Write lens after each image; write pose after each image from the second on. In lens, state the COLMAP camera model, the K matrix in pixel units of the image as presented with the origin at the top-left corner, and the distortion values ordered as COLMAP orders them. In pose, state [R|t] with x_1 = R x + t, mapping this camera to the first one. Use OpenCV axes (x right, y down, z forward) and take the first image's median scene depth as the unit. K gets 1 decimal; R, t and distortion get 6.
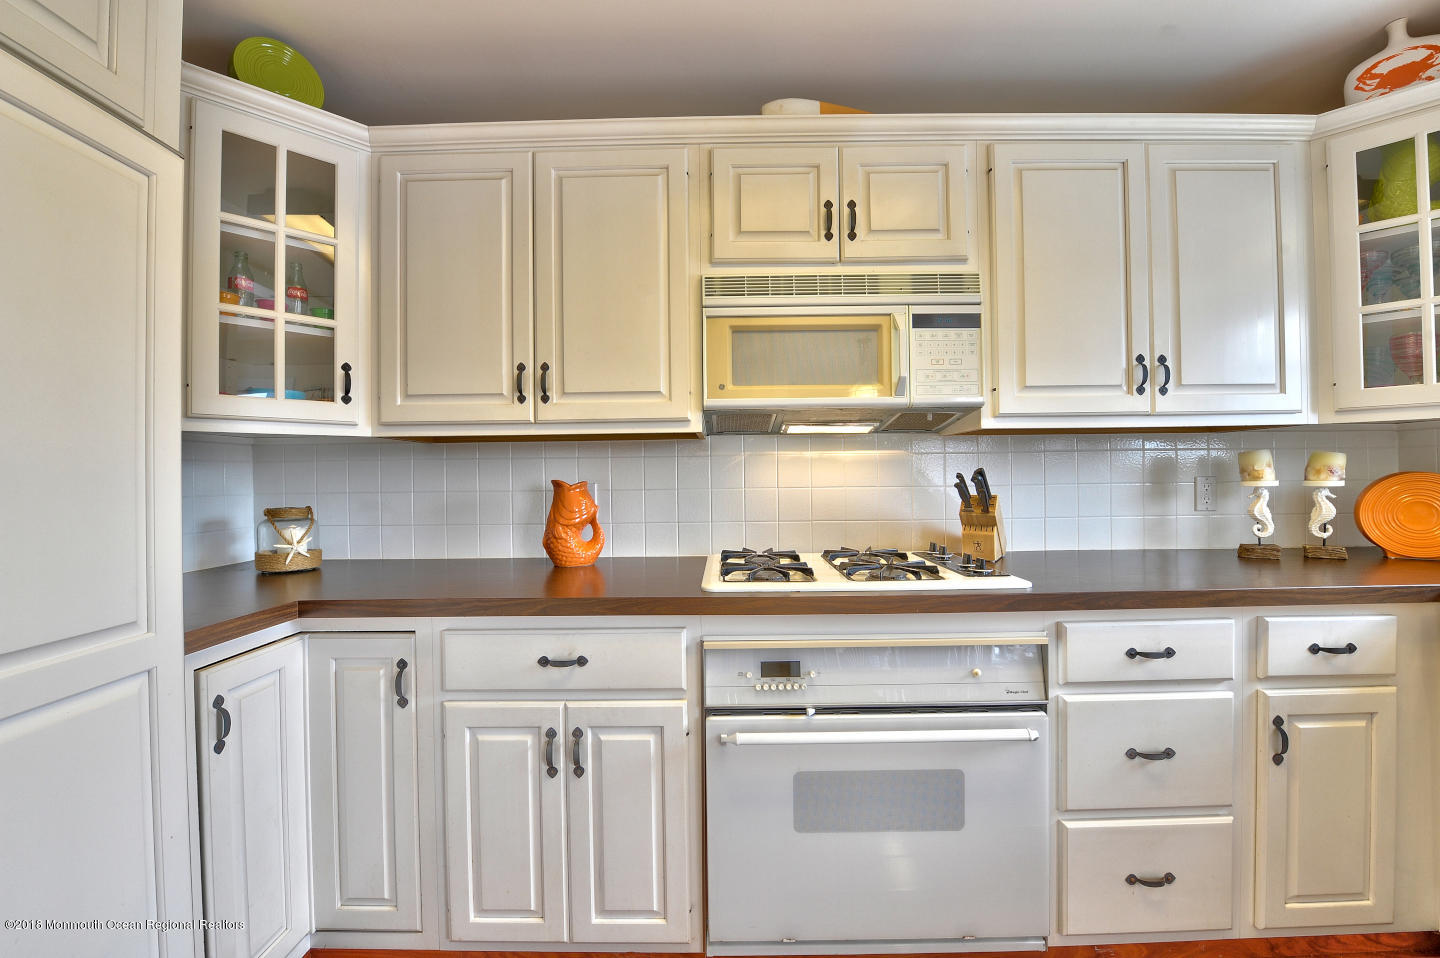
lens RADIAL K [[568.9, 0, 714.3], [0, 568.9, 475.0], [0, 0, 1]] dist [-0.019912, -0.001593]
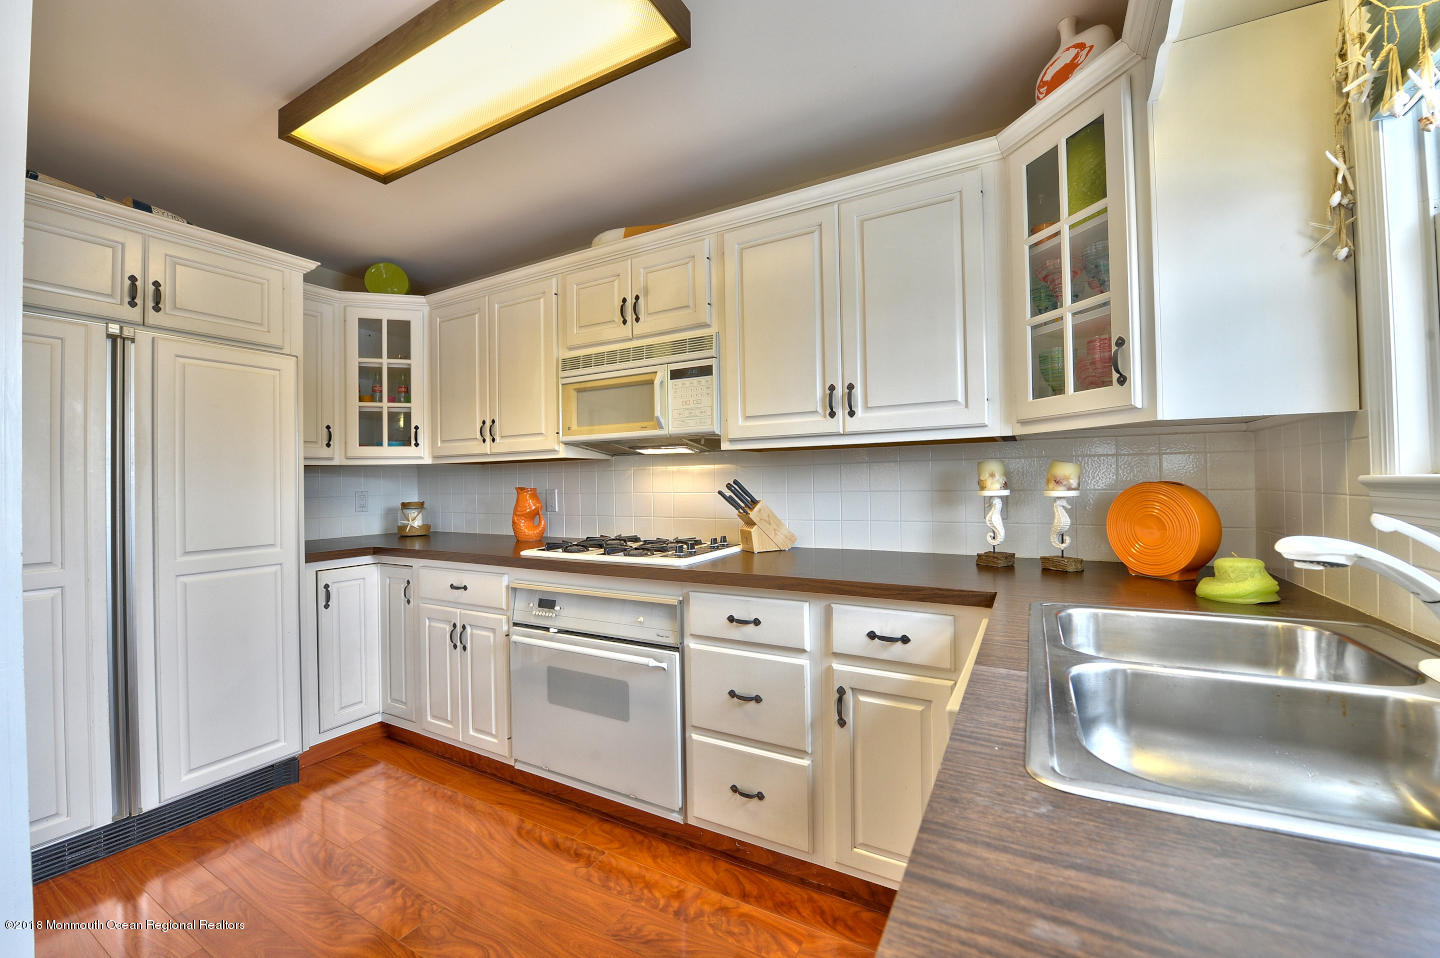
lens RADIAL K [[568.9, 0, 717.5], [0, 568.9, 474.7], [0, 0, 1]] dist [-0.019912, -0.001593]
pose [[0.878060, -0.007683, -0.478488, 1.123595], [0.008668, 0.999962, -0.000149, -0.024838], [0.478471, -0.004017, 0.878094, -0.176840]]
